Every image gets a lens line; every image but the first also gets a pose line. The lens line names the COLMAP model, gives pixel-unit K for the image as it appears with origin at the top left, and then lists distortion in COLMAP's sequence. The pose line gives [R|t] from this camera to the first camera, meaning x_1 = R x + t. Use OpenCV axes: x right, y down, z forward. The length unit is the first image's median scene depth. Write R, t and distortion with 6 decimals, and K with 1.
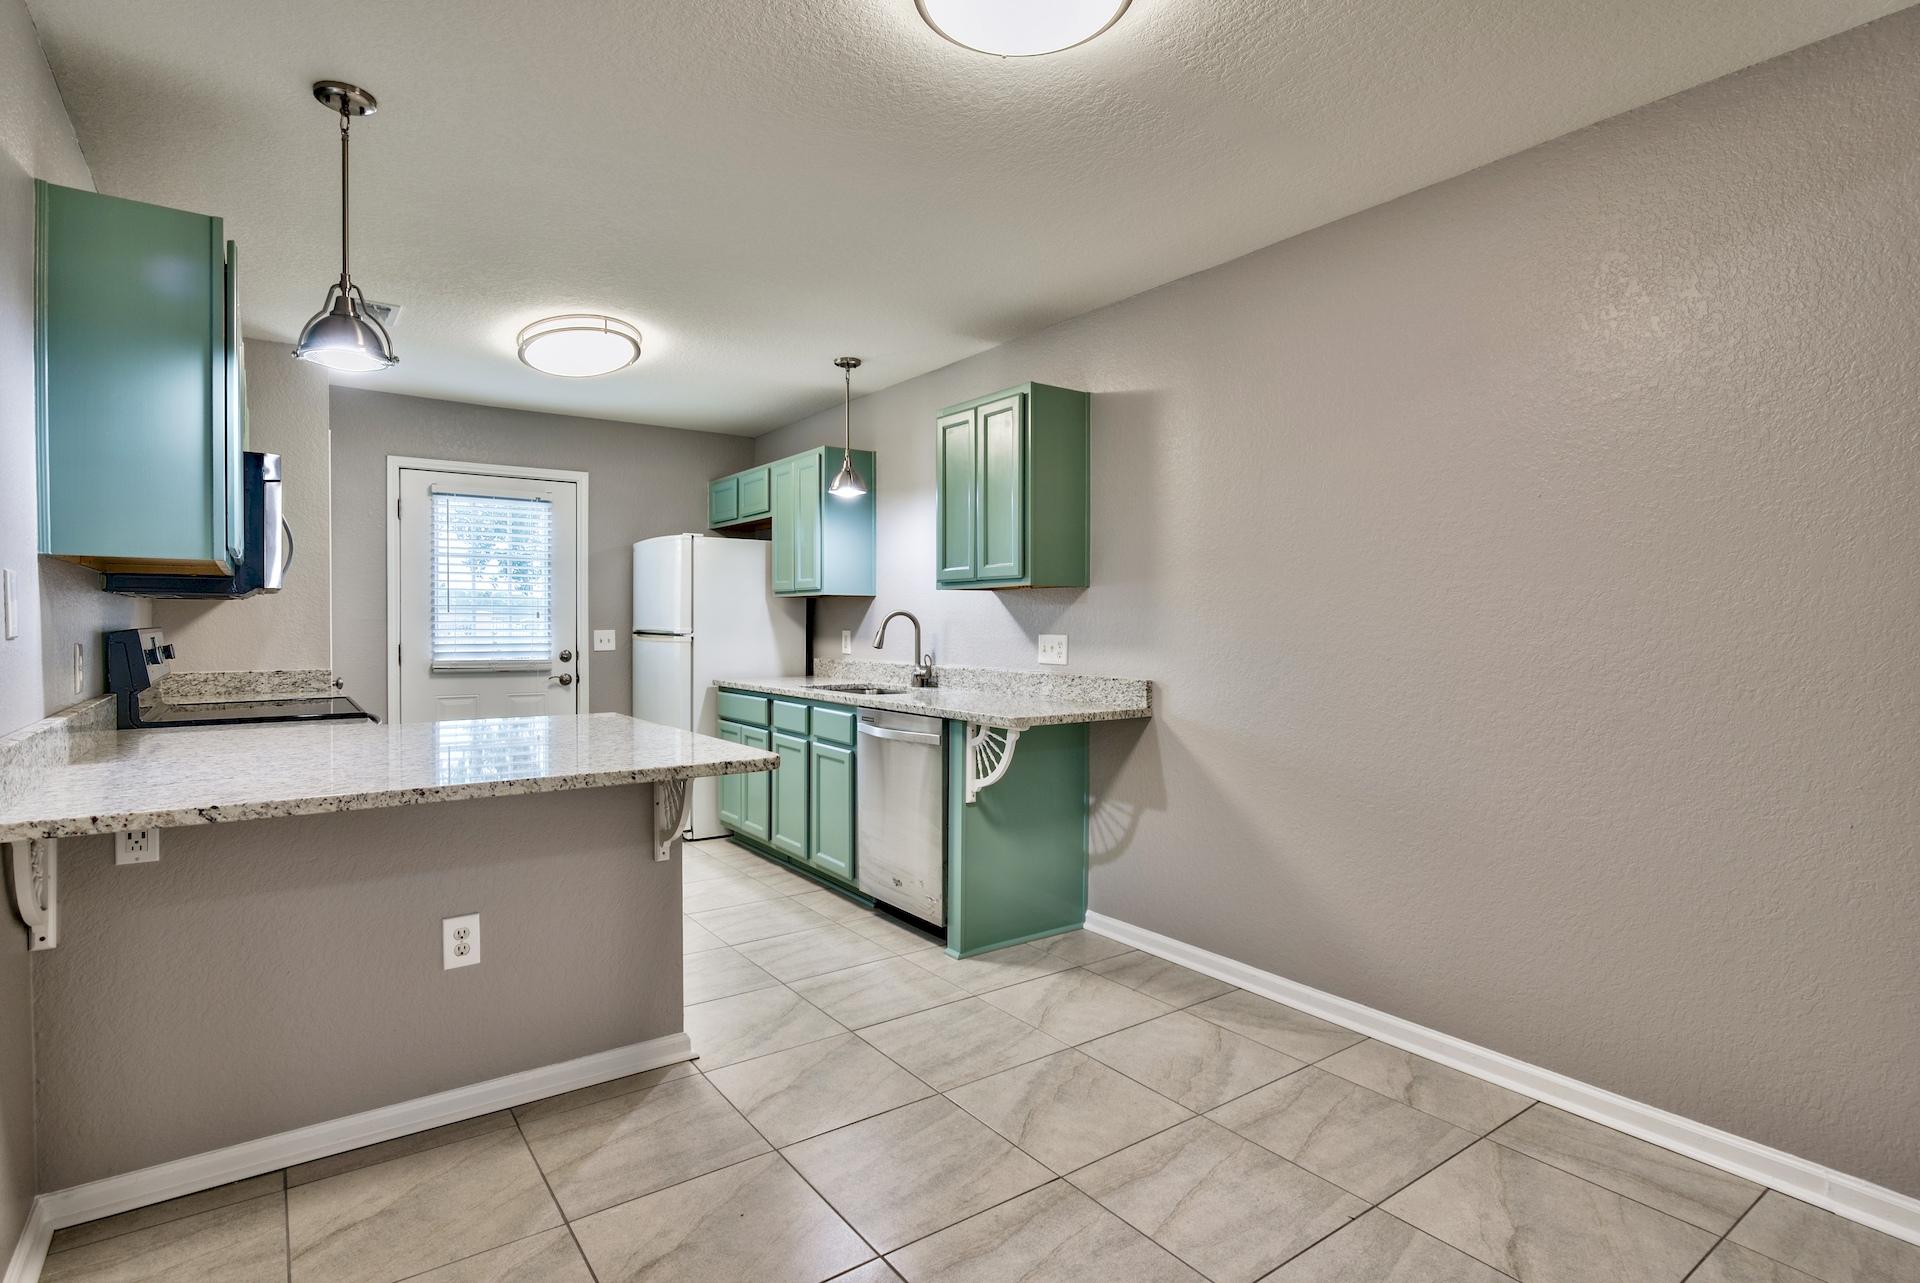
lens RADIAL K [[938.0, 0, 988.0], [0, 938.0, 607.8], [0, 0, 1]] dist [-0.001010, -0.000145]
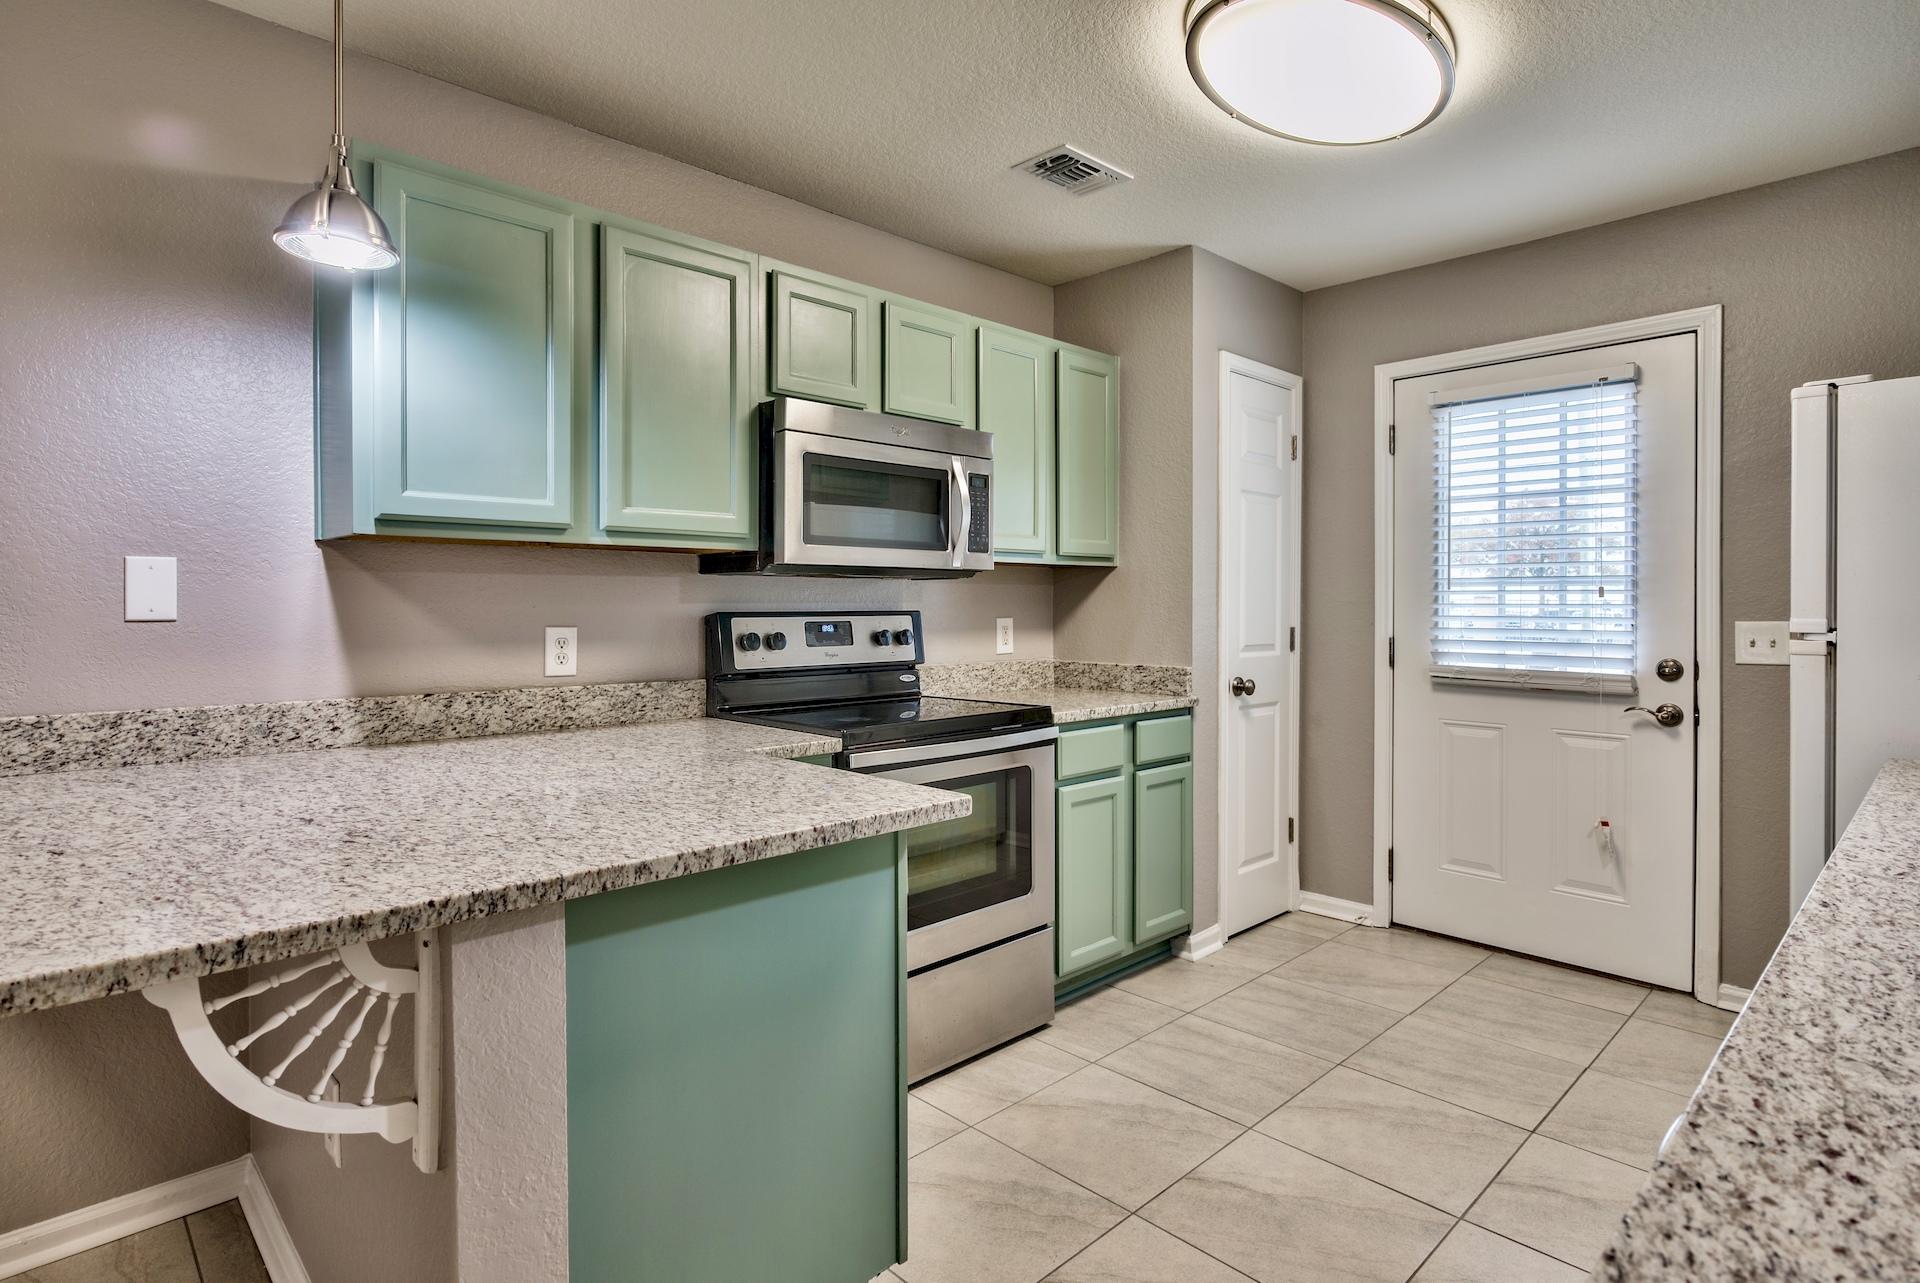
lens RADIAL K [[988.9, 0, 949.6], [0, 988.9, 609.3], [0, 0, 1]] dist [0.002516, 0.000579]
pose [[0.105497, 0.001709, -0.994418, 0.066249], [0.014829, 0.999885, 0.003292, 0.012198], [0.994309, -0.015093, 0.105459, 0.674370]]
